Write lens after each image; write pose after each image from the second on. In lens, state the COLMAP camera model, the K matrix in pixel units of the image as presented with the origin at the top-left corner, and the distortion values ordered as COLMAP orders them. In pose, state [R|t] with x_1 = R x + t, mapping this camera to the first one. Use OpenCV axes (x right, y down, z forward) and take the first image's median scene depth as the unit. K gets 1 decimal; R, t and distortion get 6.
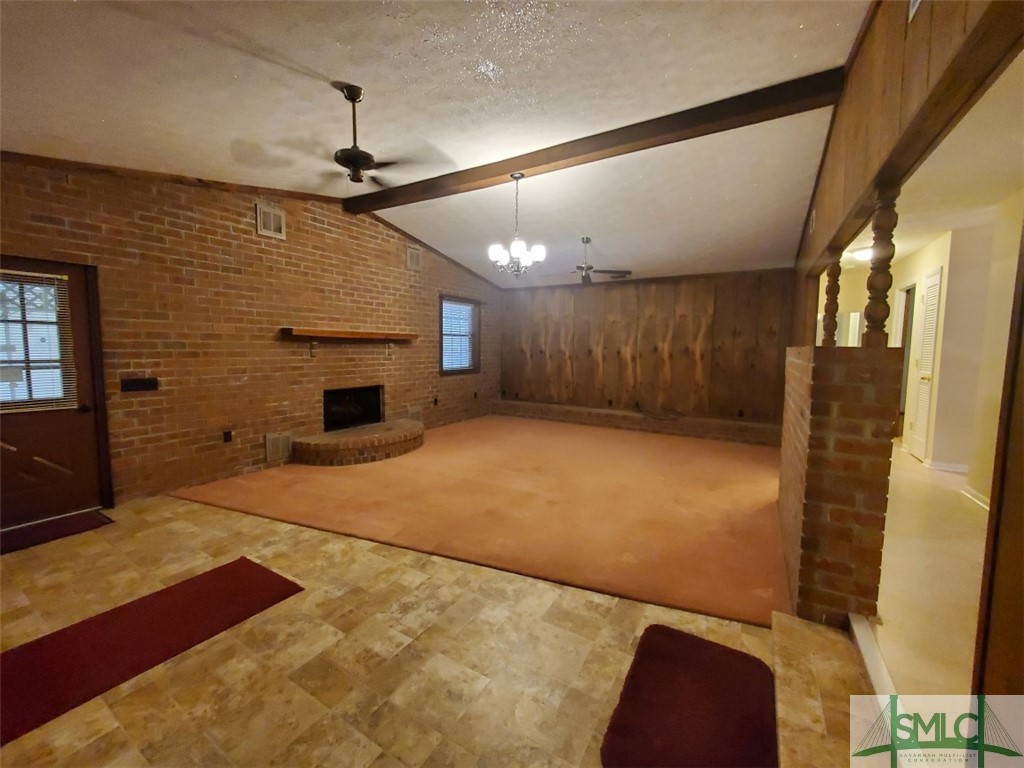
lens RADIAL K [[407.6, 0, 505.6], [0, 407.6, 381.9], [0, 0, 1]] dist [0.009910, -0.000036]
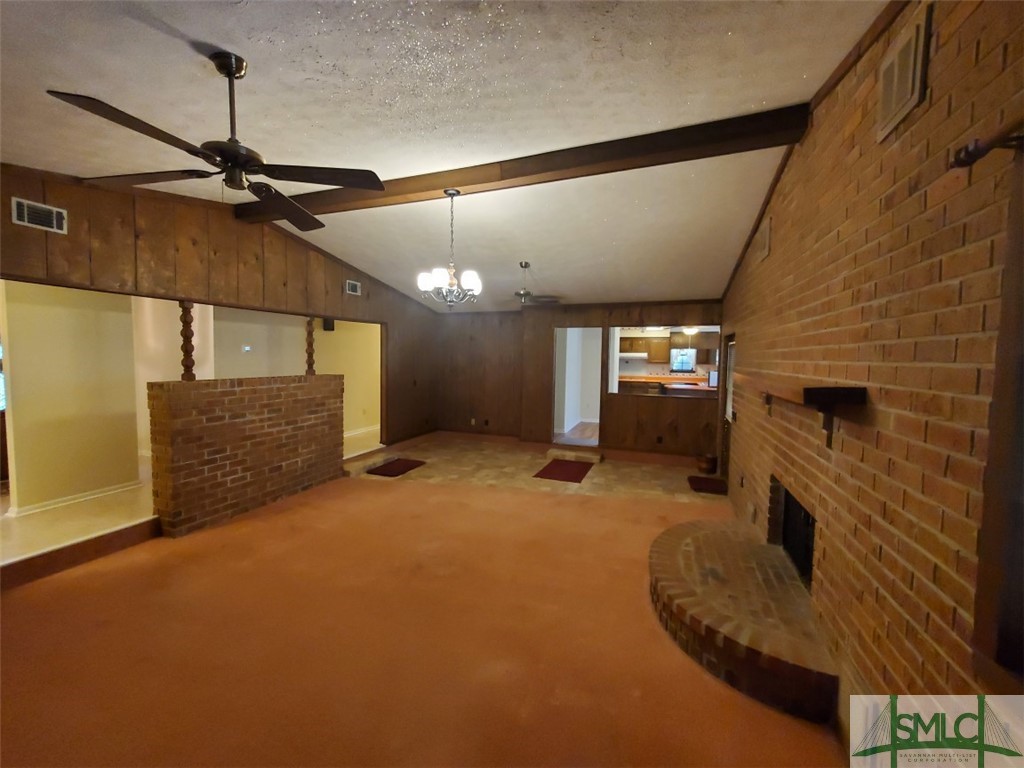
lens RADIAL K [[407.6, 0, 506.8], [0, 407.6, 377.9], [0, 0, 1]] dist [0.009910, -0.000036]
pose [[-0.982843, -0.013396, -0.183958, 0.053725], [-0.038926, 0.989960, 0.135882, -0.188761], [0.180290, 0.140712, -0.973497, 1.517624]]
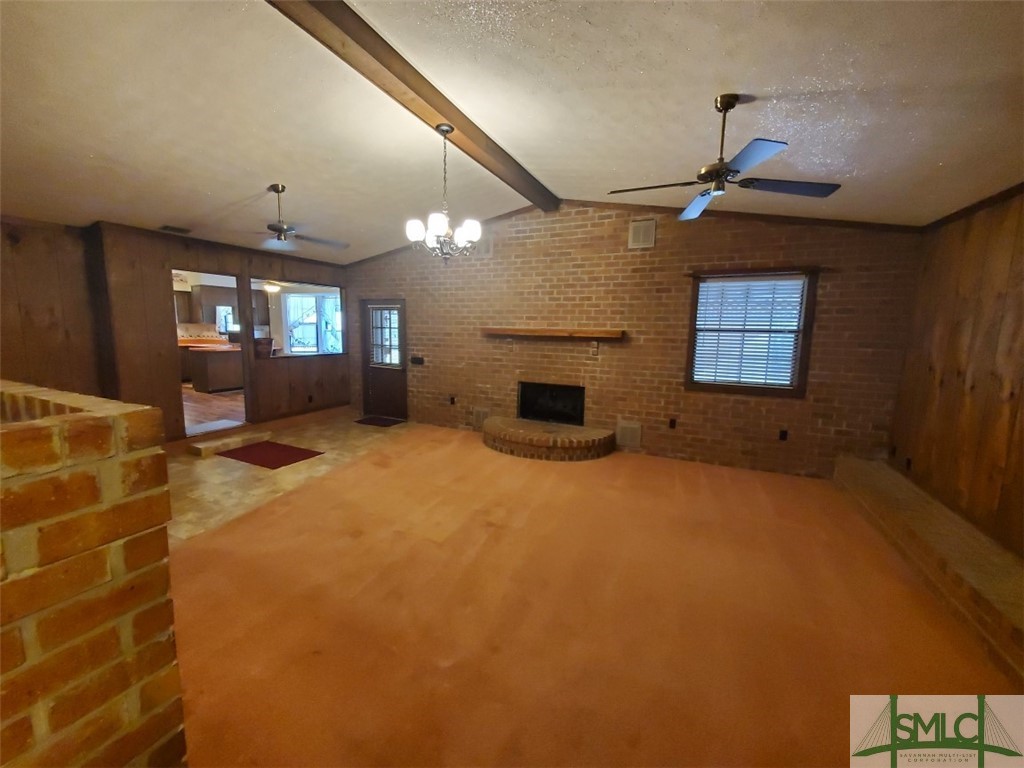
lens RADIAL K [[407.6, 0, 508.1], [0, 407.6, 381.1], [0, 0, 1]] dist [0.009910, -0.000036]
pose [[0.119575, 0.120394, -0.985498, 0.679344], [-0.102959, 0.988772, 0.108302, -0.101349], [0.987472, 0.088516, 0.130628, 0.831505]]
